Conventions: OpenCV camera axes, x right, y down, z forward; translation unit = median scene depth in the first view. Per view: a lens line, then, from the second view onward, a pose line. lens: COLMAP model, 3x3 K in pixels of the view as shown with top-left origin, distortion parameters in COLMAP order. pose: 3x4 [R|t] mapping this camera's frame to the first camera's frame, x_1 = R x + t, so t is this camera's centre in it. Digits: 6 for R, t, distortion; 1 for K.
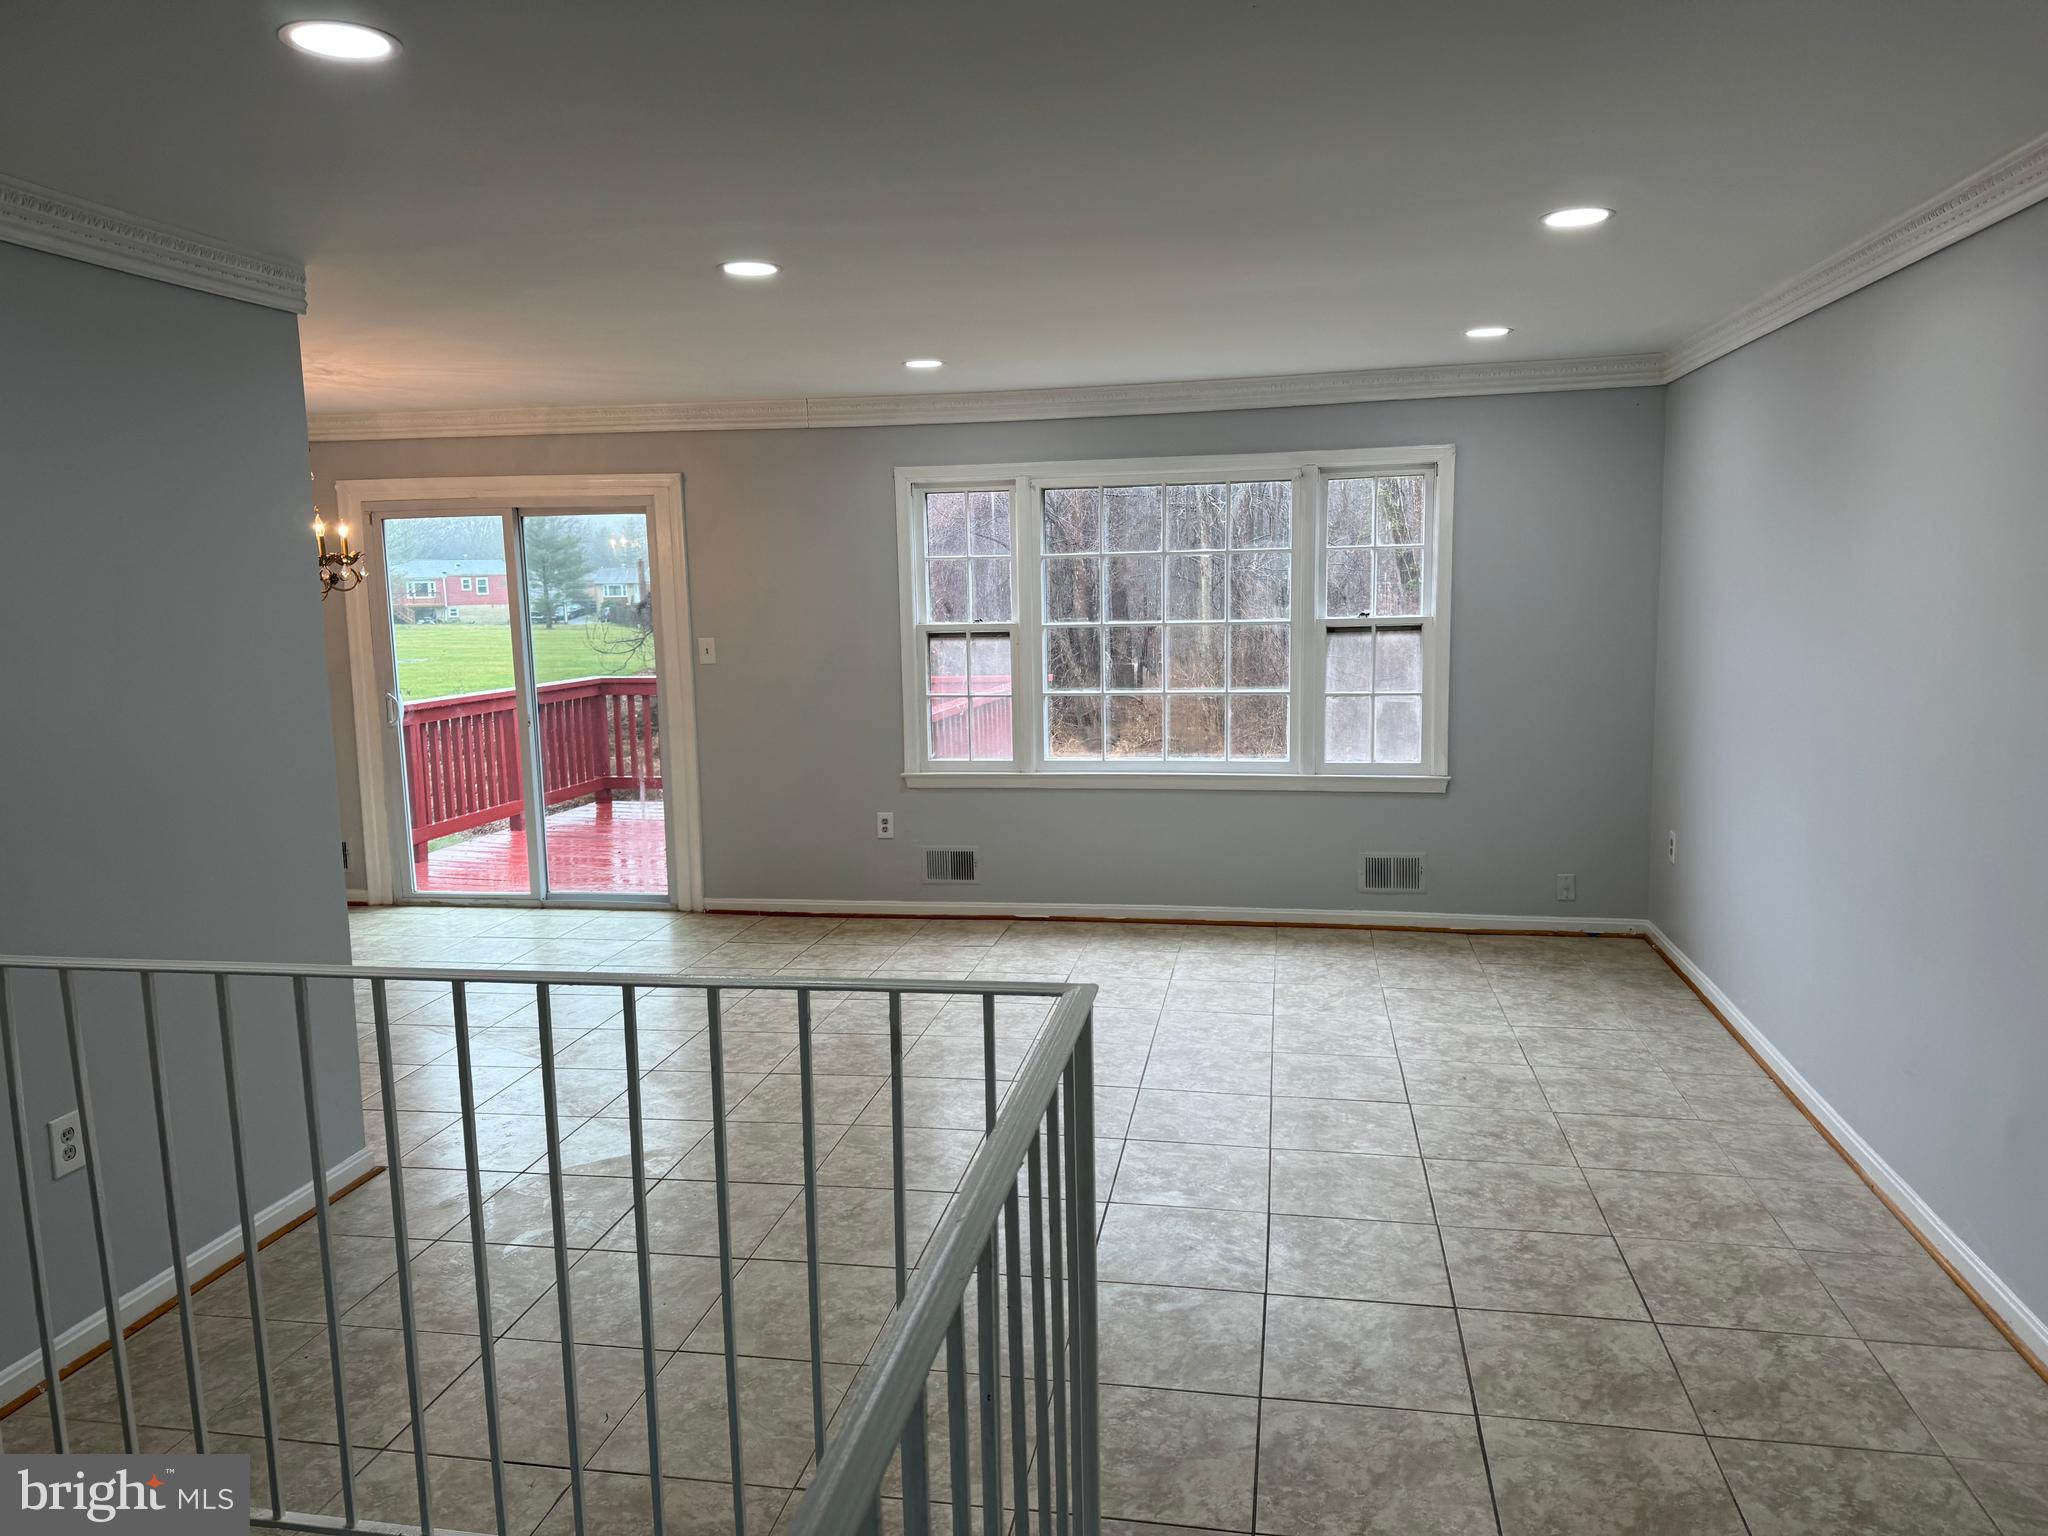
lens RADIAL K [[1439.9, 0, 1024.0], [0, 1439.9, 768.0], [0, 0, 1]] dist [0.072514, -0.001222]
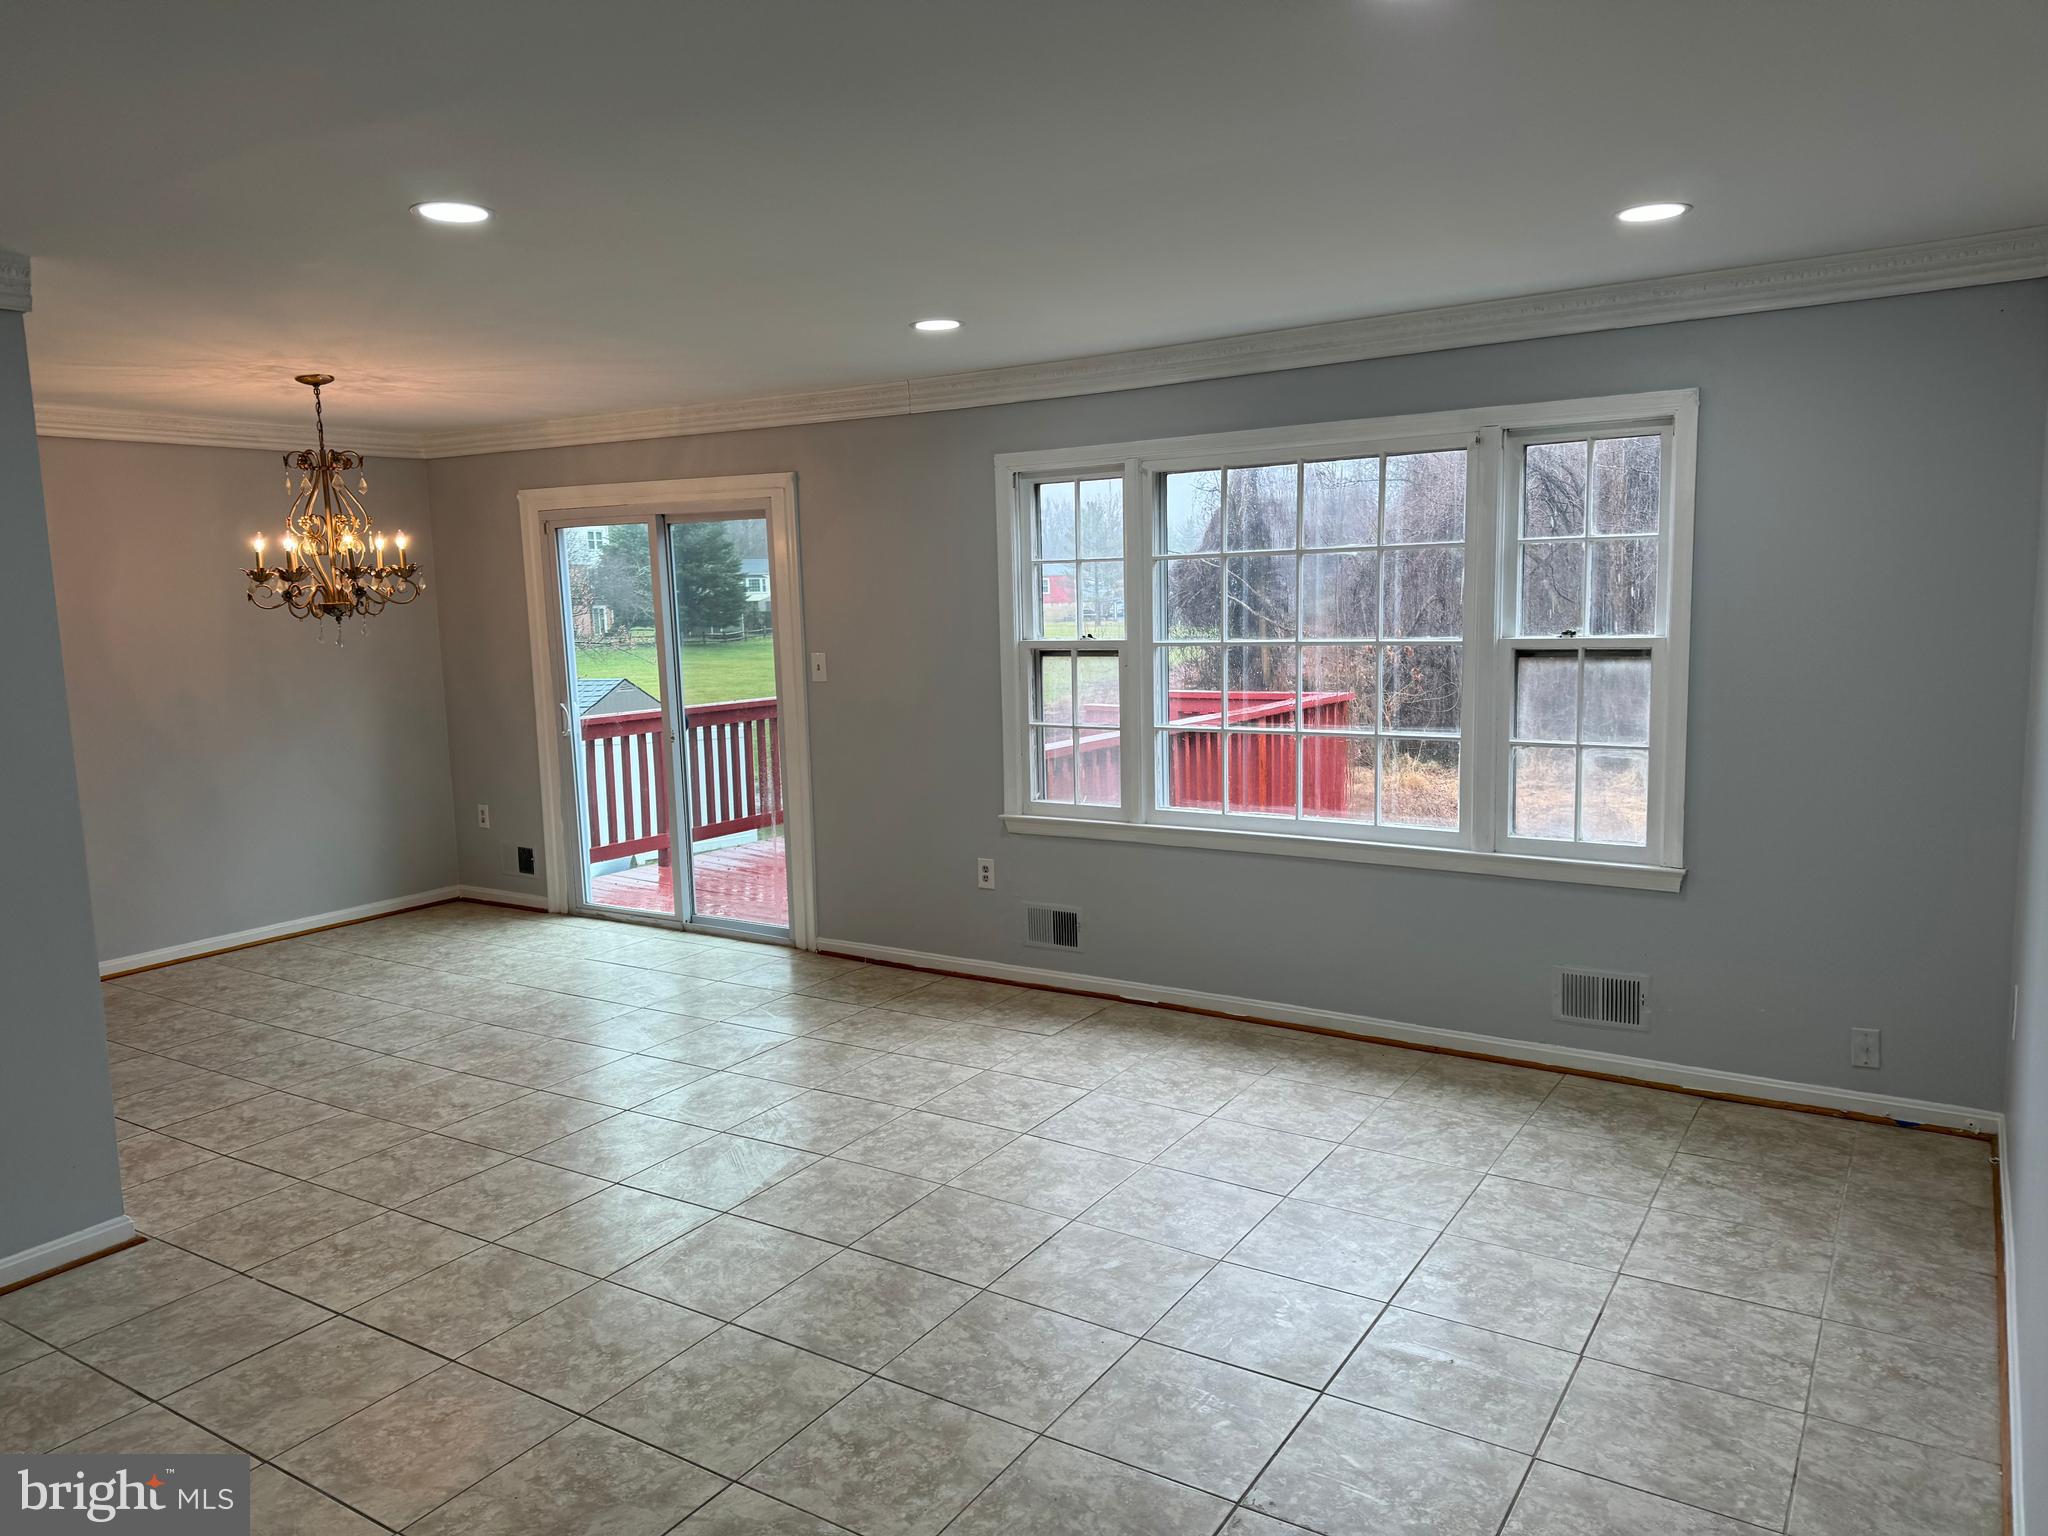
lens RADIAL K [[1430.2, 0, 988.5], [0, 1430.2, 773.1], [0, 0, 1]] dist [0.107950, -0.177711]
pose [[0.921959, 0.045470, -0.384609, 0.249795], [-0.042530, 0.998965, 0.016151, -0.036895], [0.384945, 0.001466, 0.922938, 0.230885]]
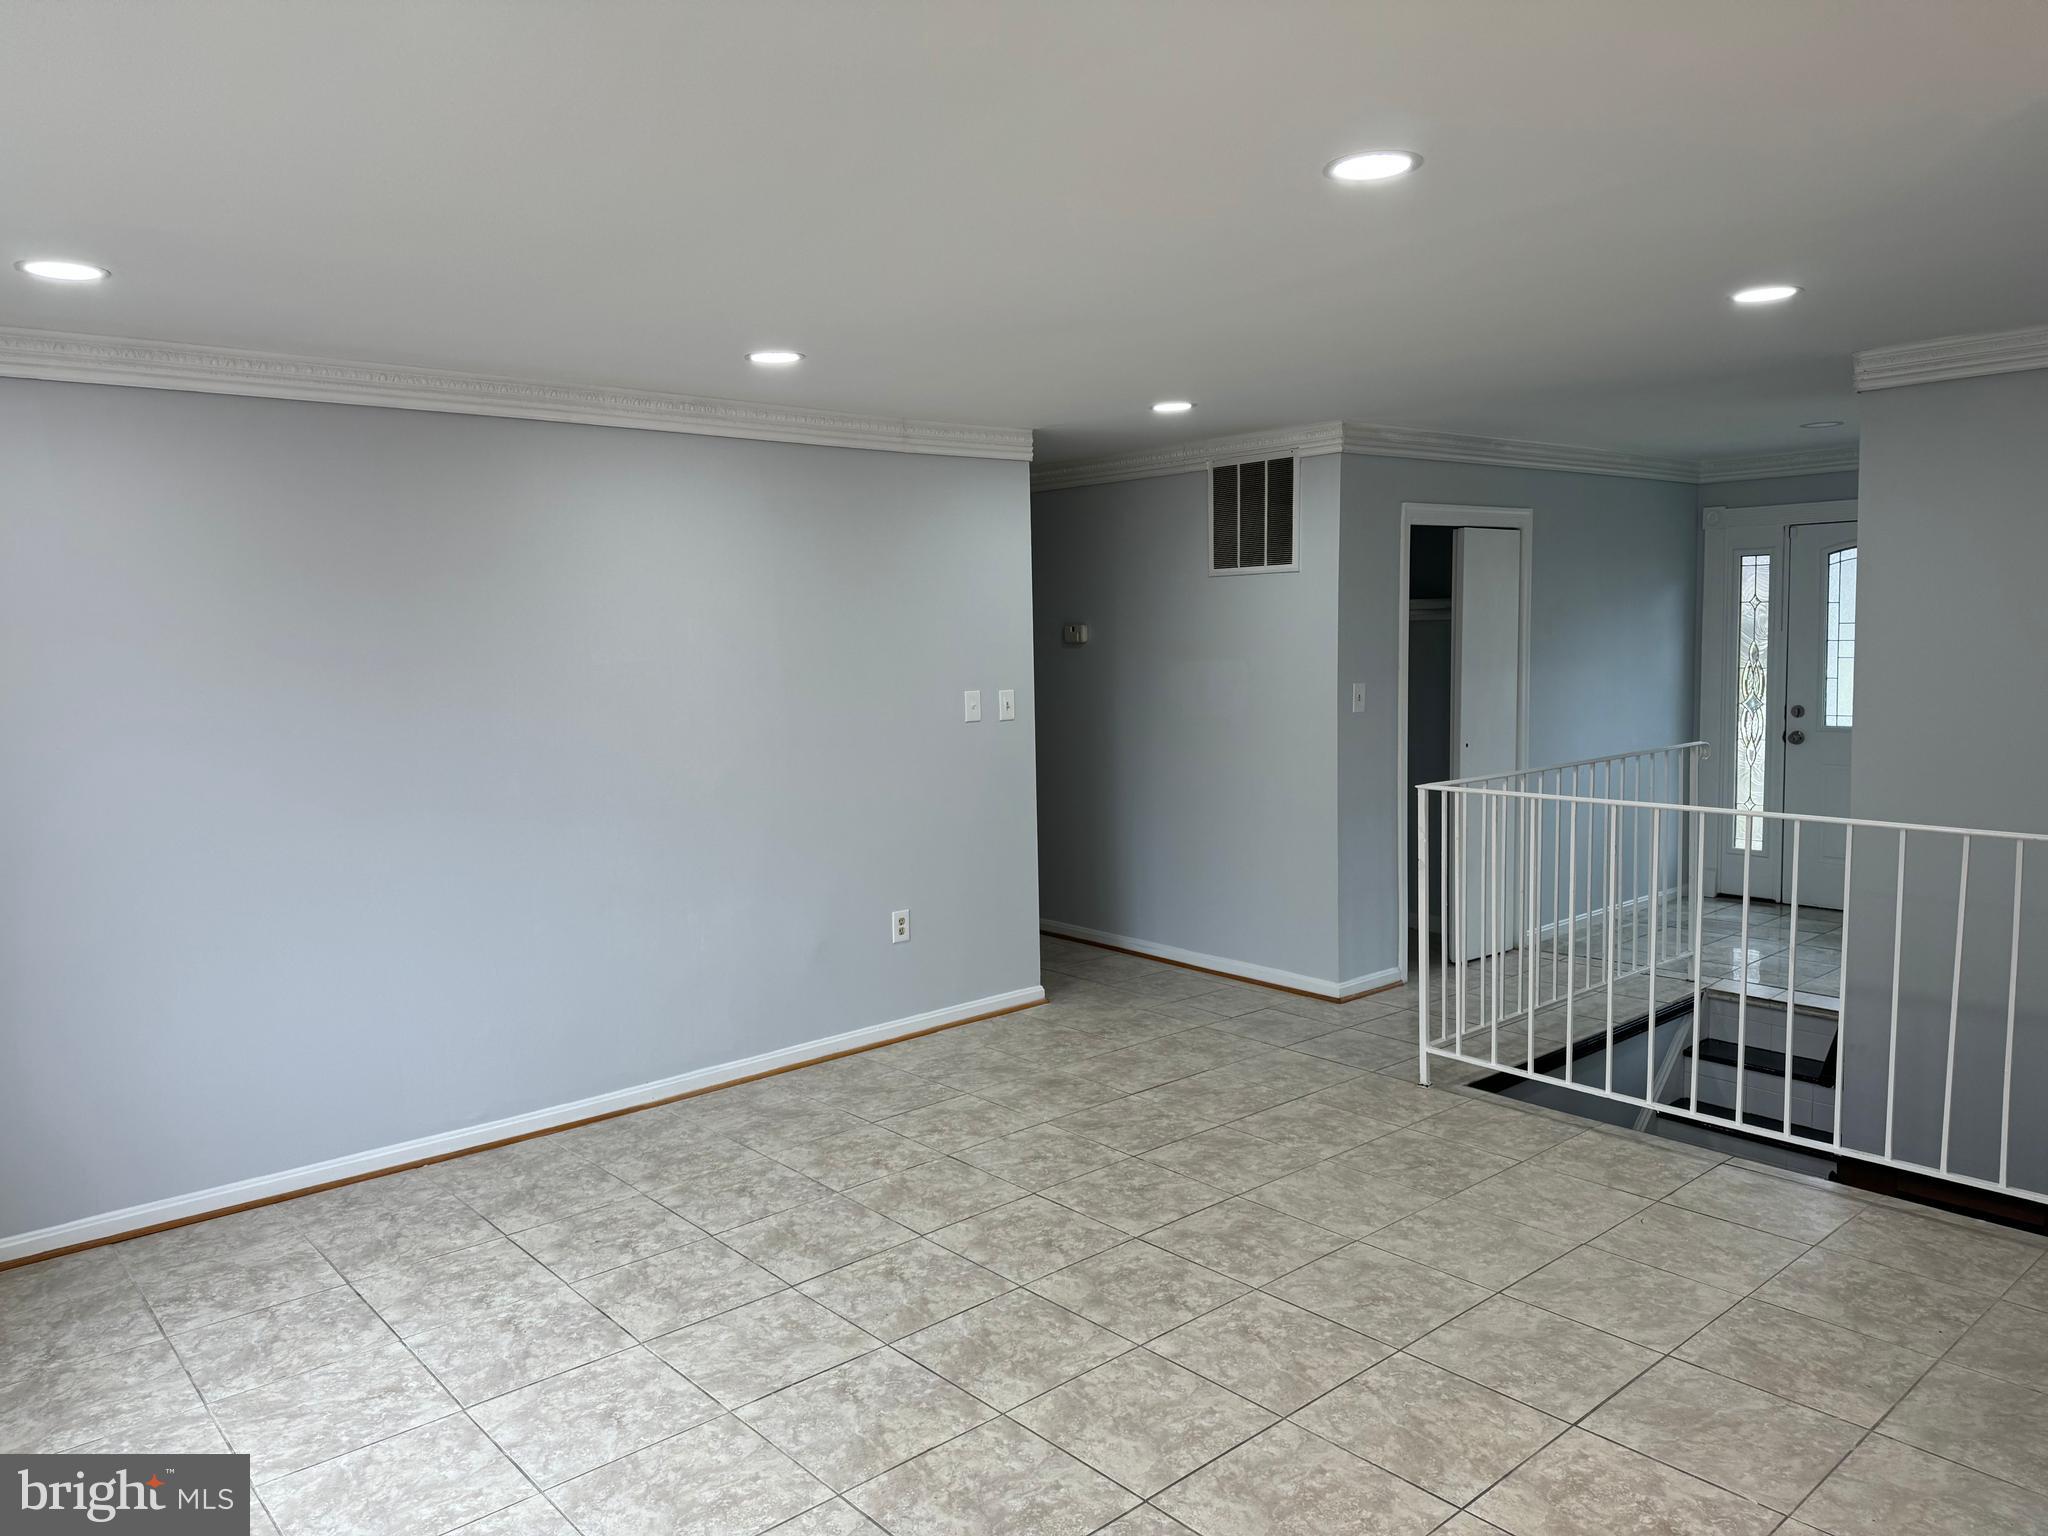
lens RADIAL K [[1430.2, 0, 988.5], [0, 1430.2, 773.1], [0, 0, 1]] dist [0.107950, -0.177711]
pose [[-0.776706, -0.023924, 0.629409, -0.293361], [0.122938, 0.974301, 0.188742, -0.135824], [-0.617749, 0.223975, -0.753804, 1.033756]]
